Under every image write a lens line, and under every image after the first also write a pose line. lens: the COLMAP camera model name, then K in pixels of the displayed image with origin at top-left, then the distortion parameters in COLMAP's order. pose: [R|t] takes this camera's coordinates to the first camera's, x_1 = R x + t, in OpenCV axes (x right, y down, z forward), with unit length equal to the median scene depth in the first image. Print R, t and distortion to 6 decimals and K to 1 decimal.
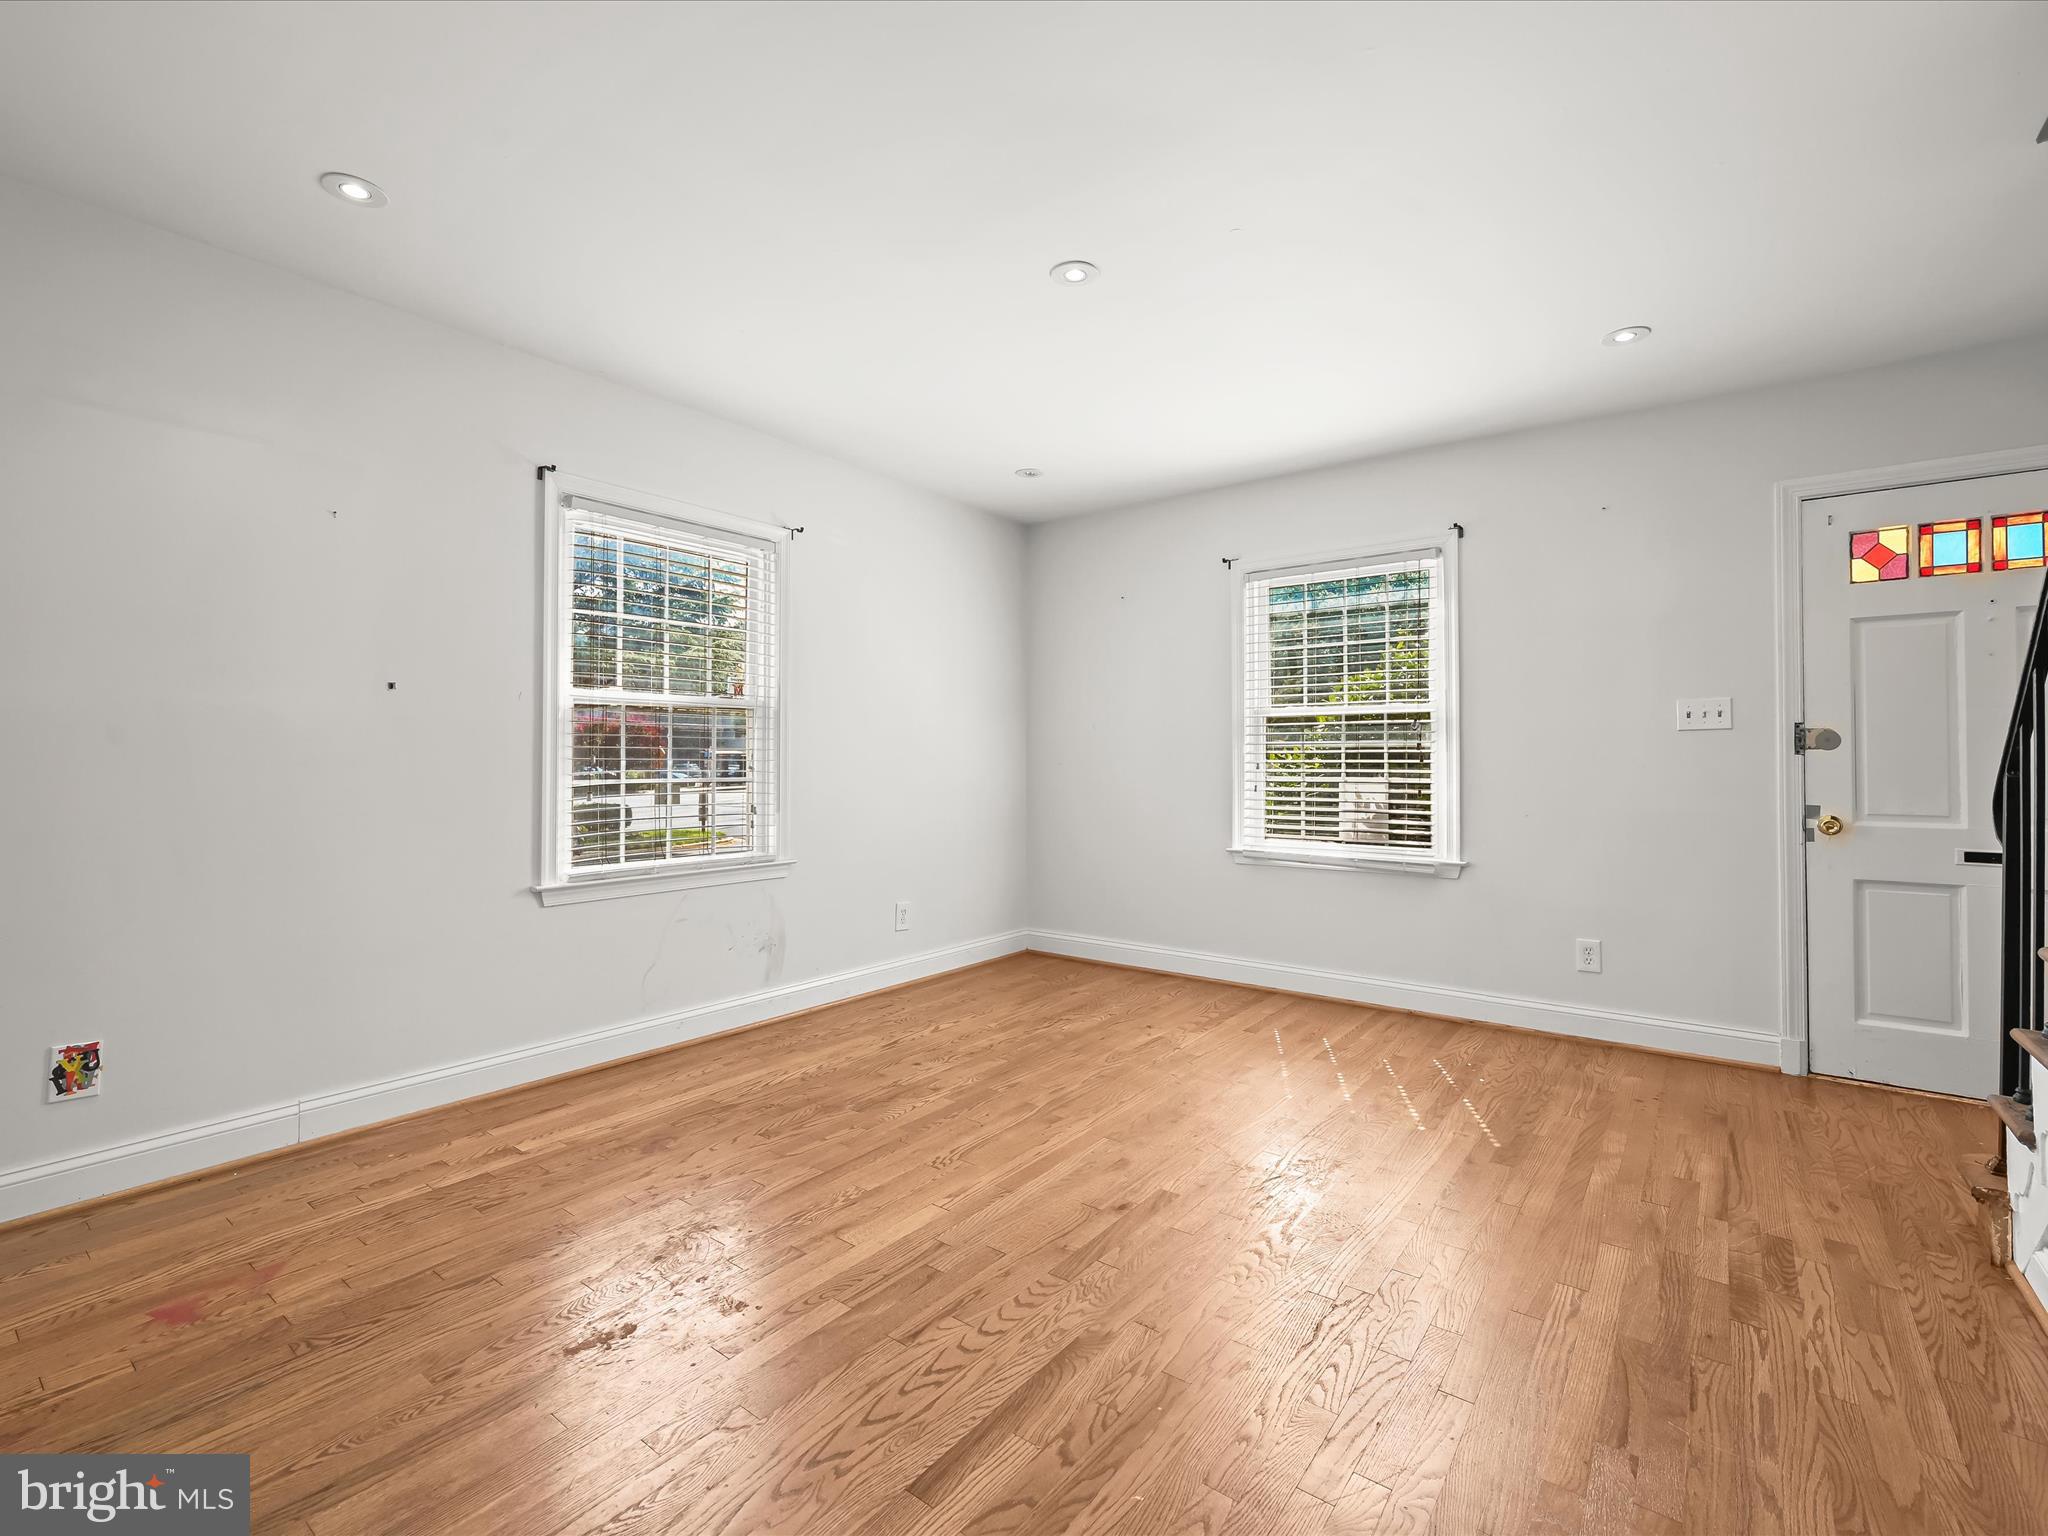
lens RADIAL K [[921.6, 0, 1026.5], [0, 921.6, 746.0], [0, 0, 1]] dist [-0.002704, 0.000232]
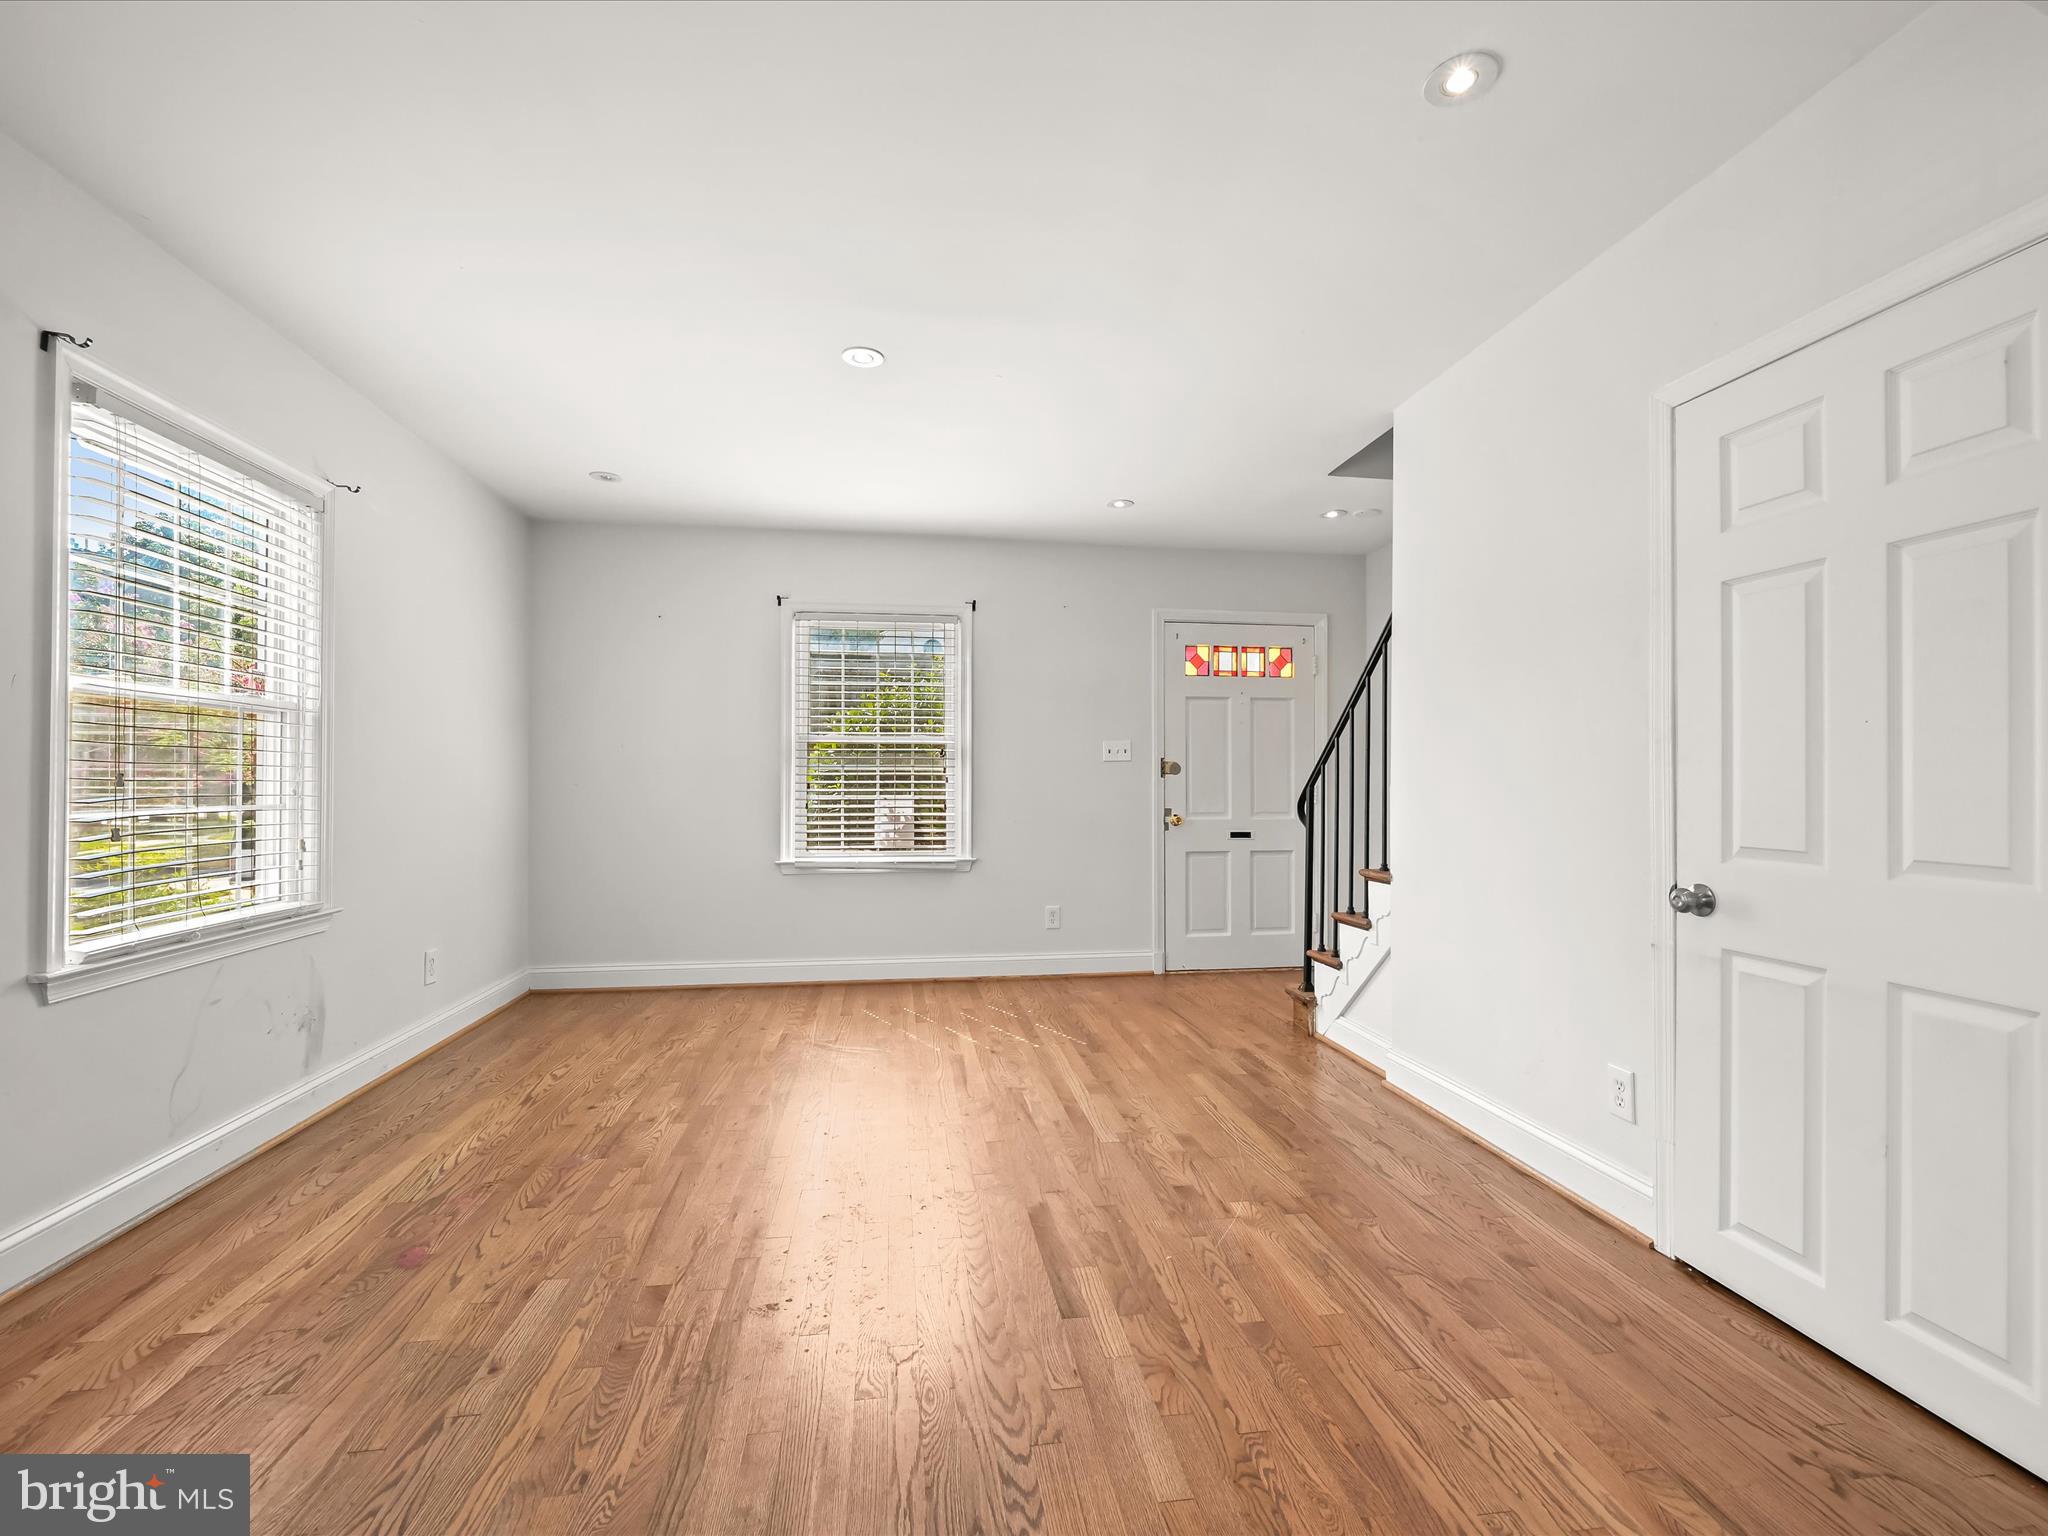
lens RADIAL K [[908.9, 0, 1031.3], [0, 908.9, 772.0], [0, 0, 1]] dist [-0.000955, 0.000201]
pose [[0.695132, 0.006982, 0.718849, -0.477758], [-0.010929, 0.999940, 0.000857, 0.000541], [-0.718799, -0.008452, 0.695166, 0.046243]]
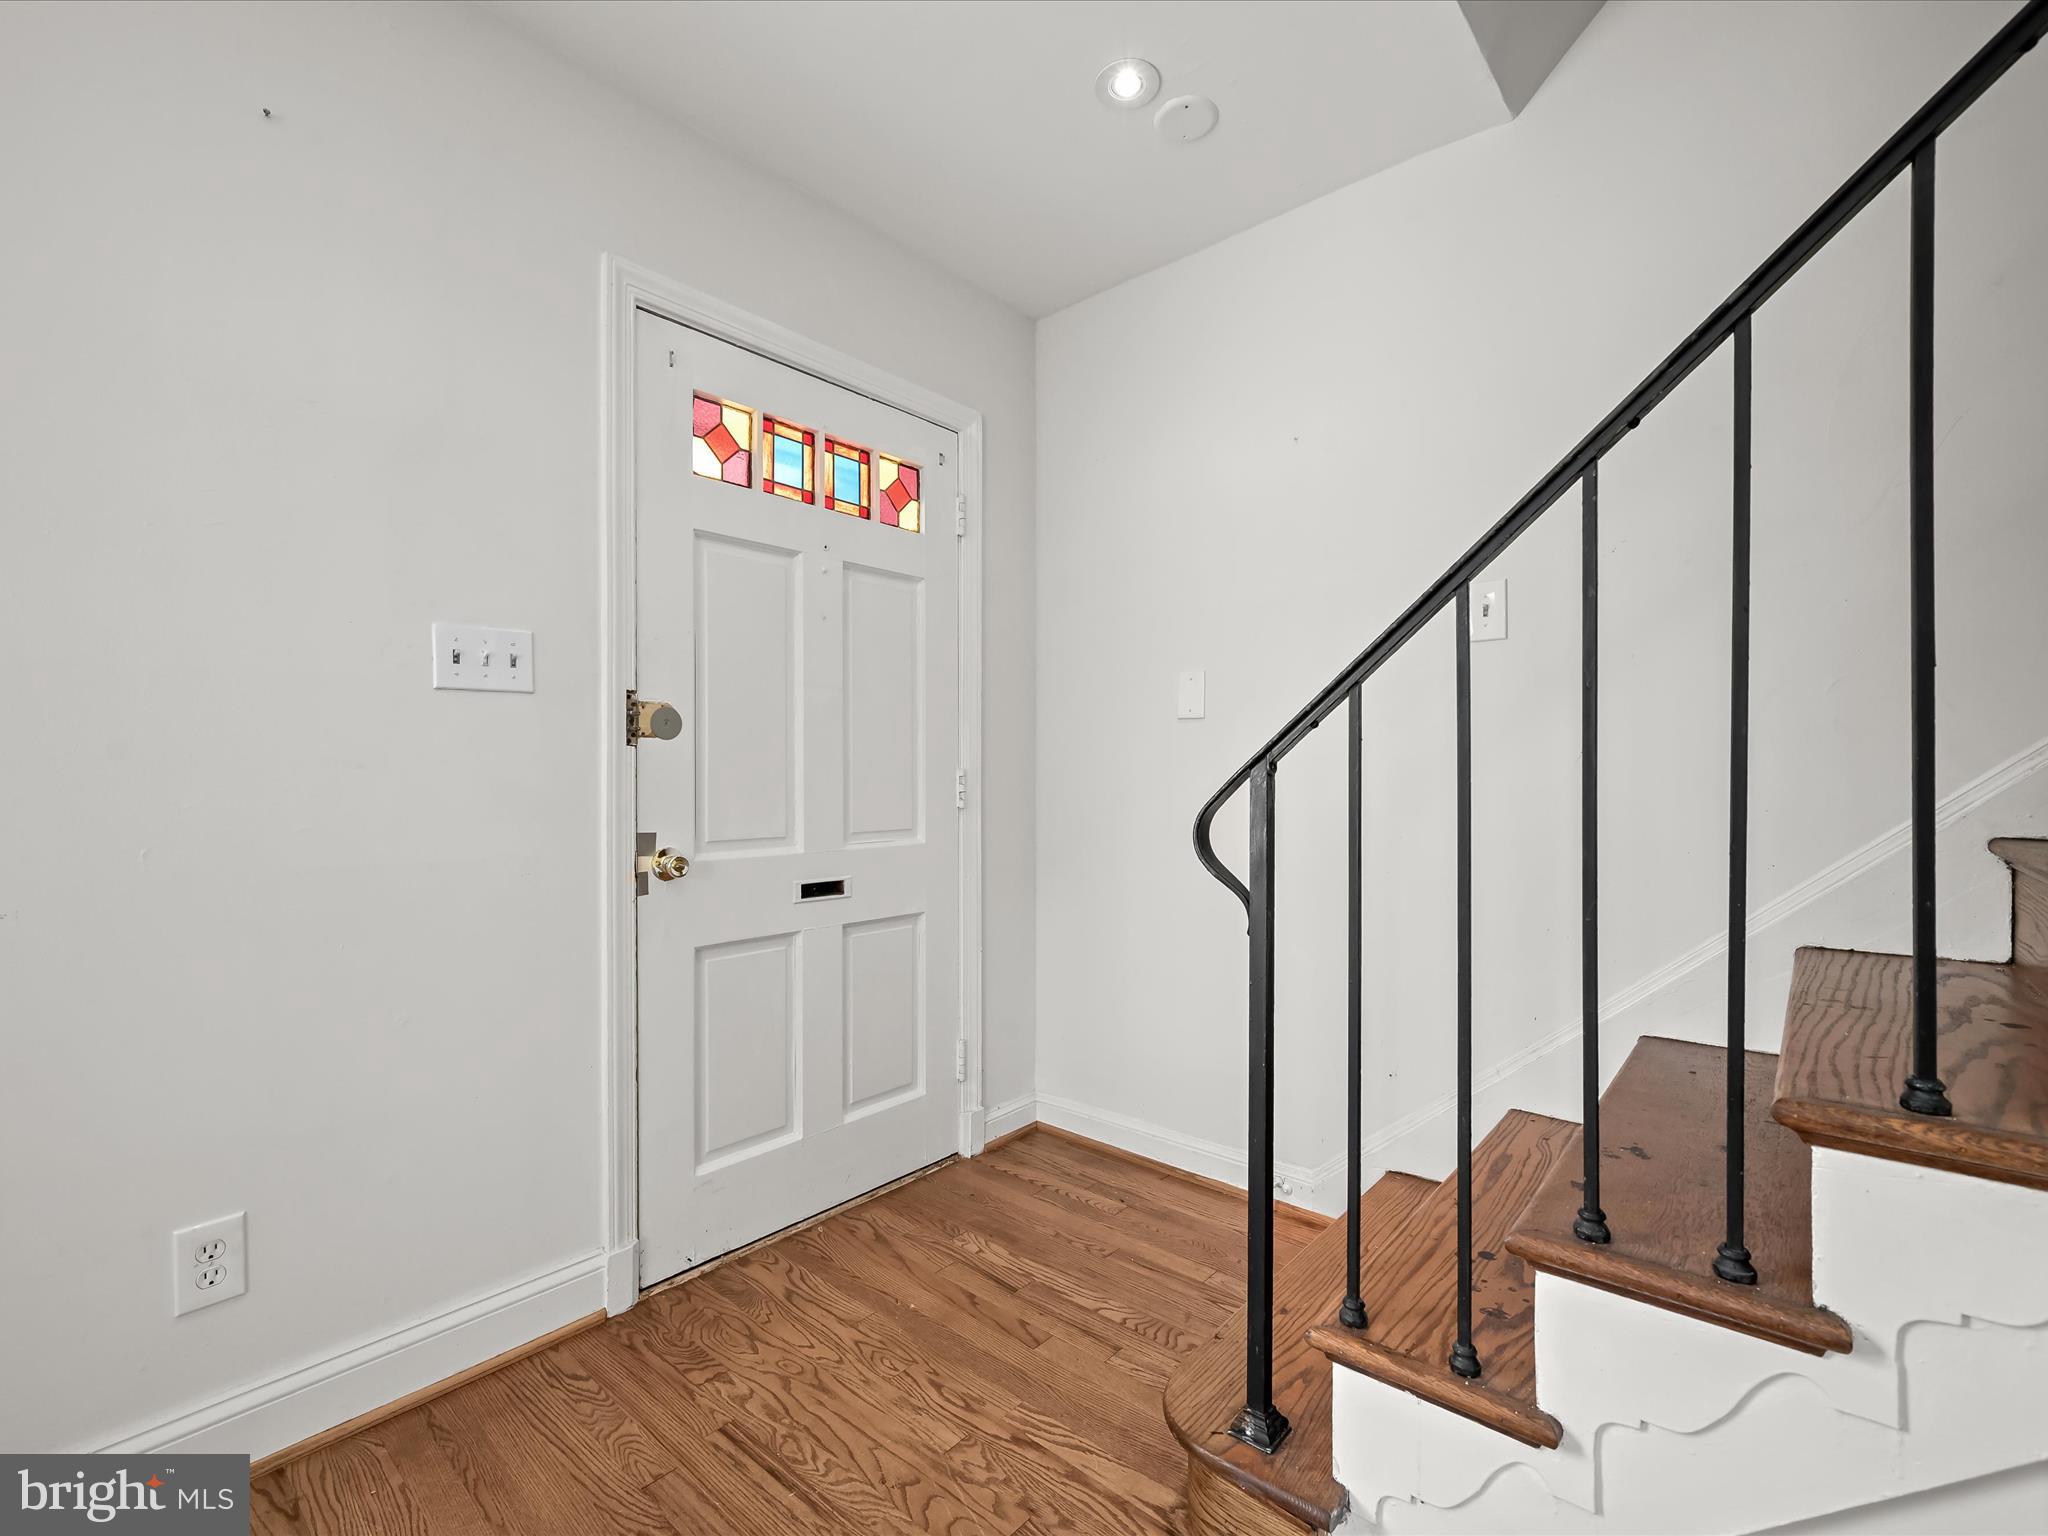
lens RADIAL K [[914.9, 0, 1024.4], [0, 914.9, 772.7], [0, 0, 1]] dist [-0.000310, -0.000181]
pose [[0.078759, 0.001650, 0.996892, 0.288180], [-0.013933, 0.999903, -0.000554, 0.022686], [-0.996796, -0.013846, 0.078774, 0.705446]]
